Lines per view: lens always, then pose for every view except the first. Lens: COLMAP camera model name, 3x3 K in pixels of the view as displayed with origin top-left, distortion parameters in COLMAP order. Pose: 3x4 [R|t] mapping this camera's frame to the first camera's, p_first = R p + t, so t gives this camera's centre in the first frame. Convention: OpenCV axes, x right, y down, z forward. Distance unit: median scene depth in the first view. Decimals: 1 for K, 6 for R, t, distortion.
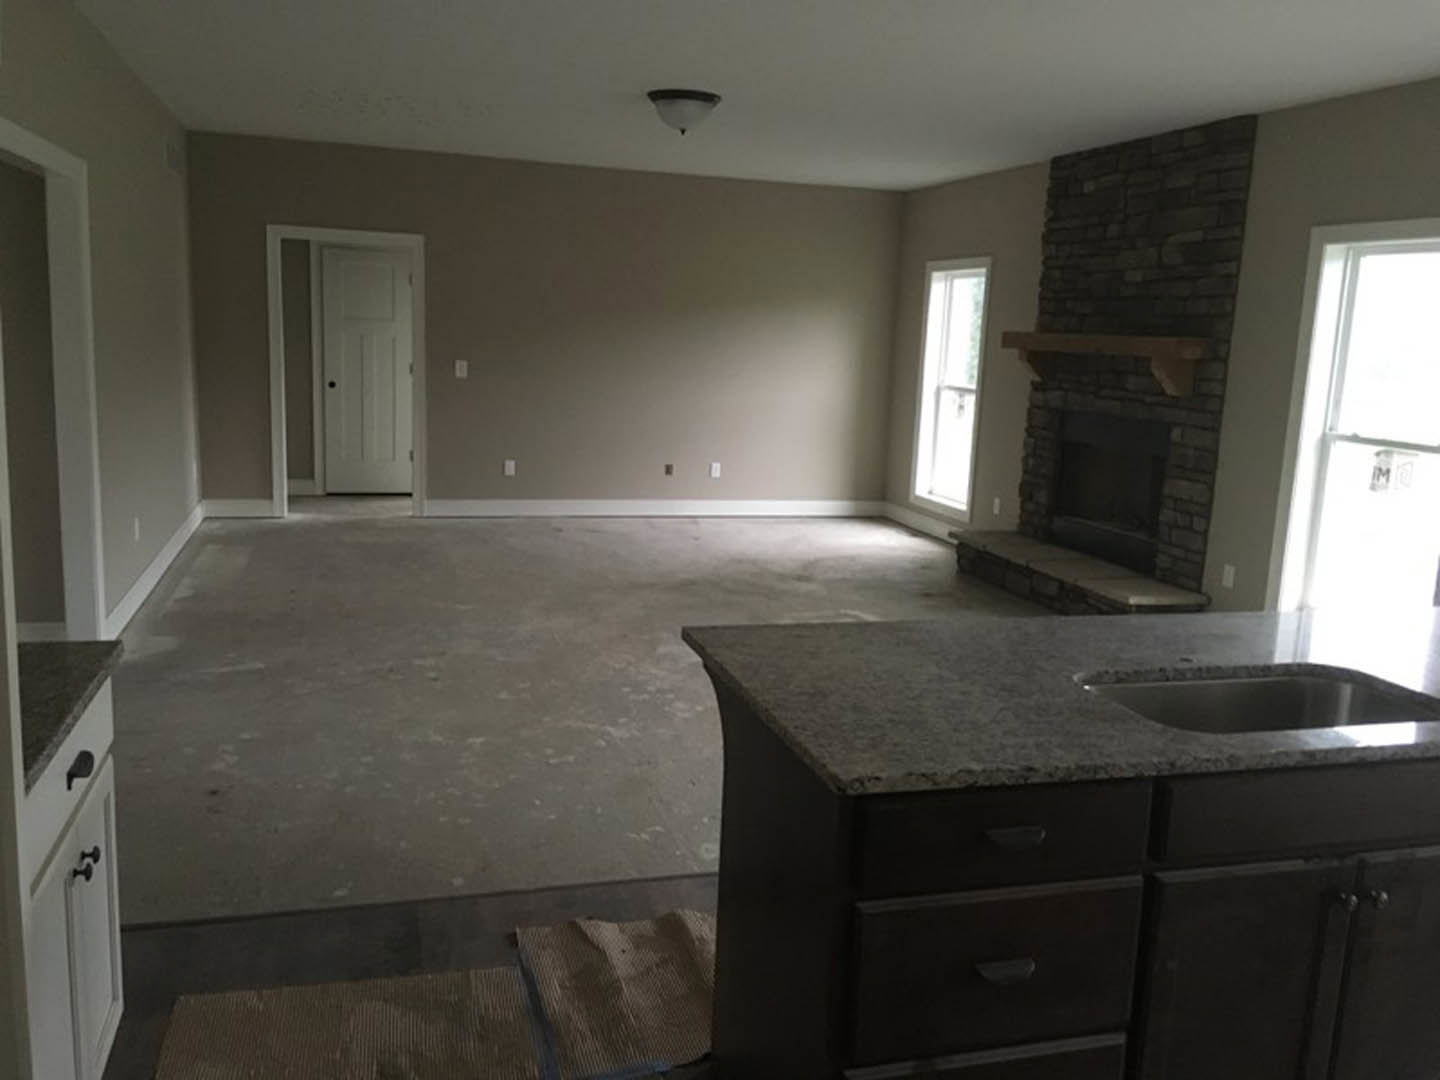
lens RADIAL K [[1209.8, 0, 715.2], [0, 1209.8, 537.6], [0, 0, 1]] dist [0.095658, -0.153111]
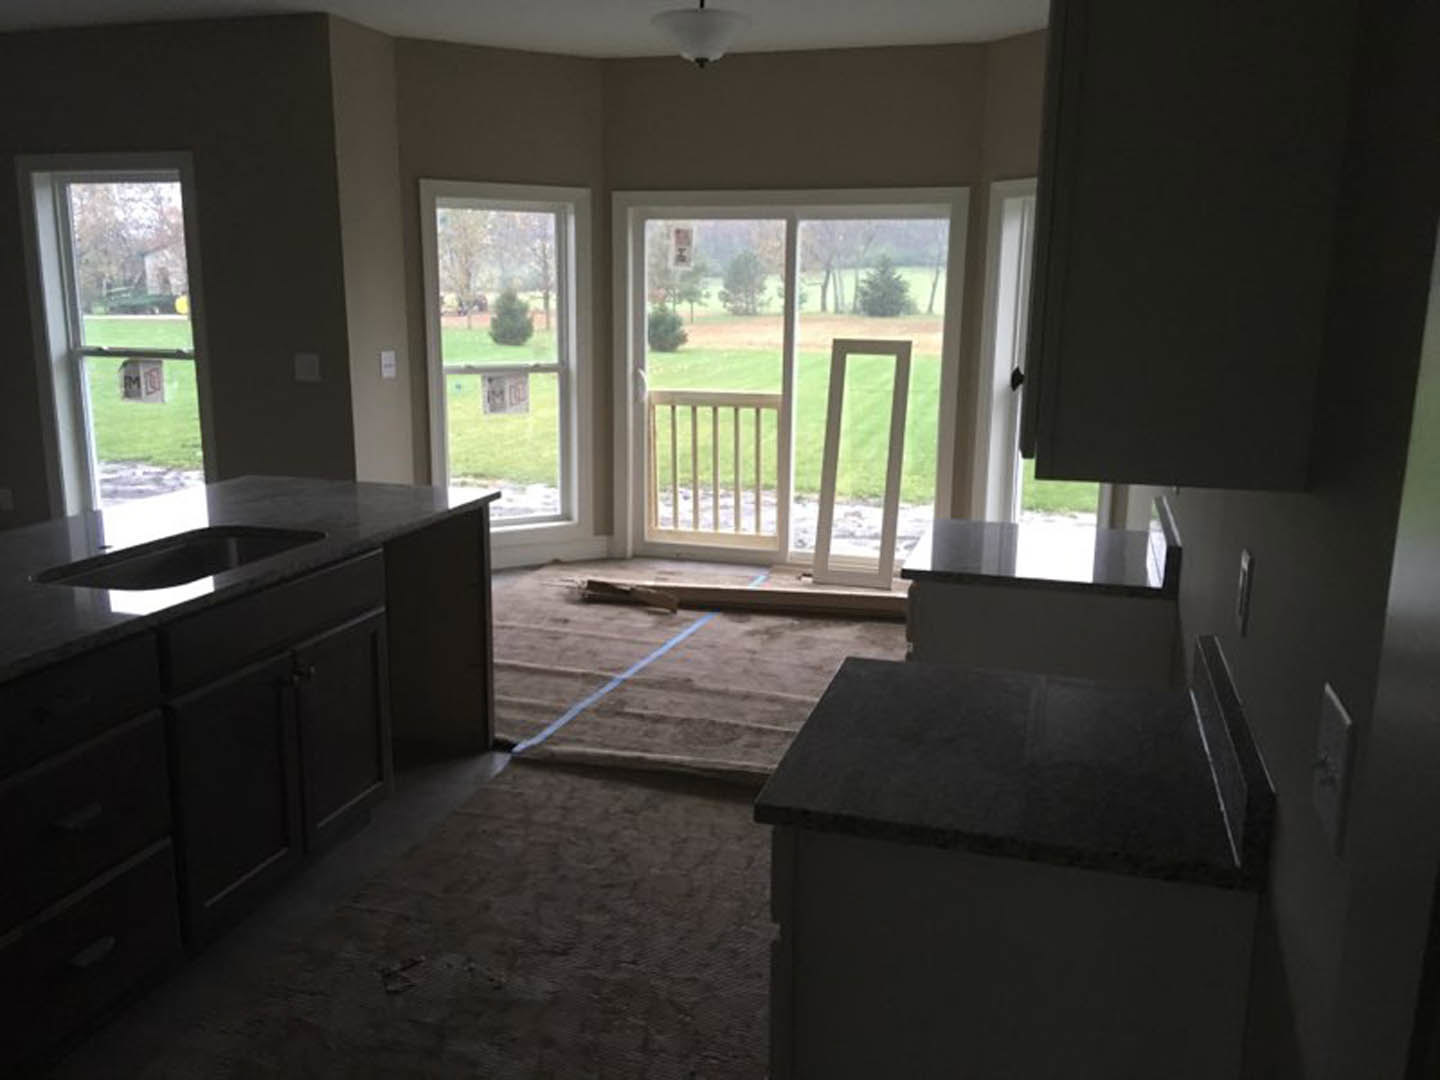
lens RADIAL K [[1209.2, 0, 720.8], [0, 1209.2, 533.9], [0, 0, 1]] dist [0.101267, -0.159630]
pose [[0.527929, -0.206022, 0.823921, -0.317036], [0.154308, 0.977252, 0.145489, 0.009935], [-0.835153, 0.050329, 0.547711, -0.152740]]
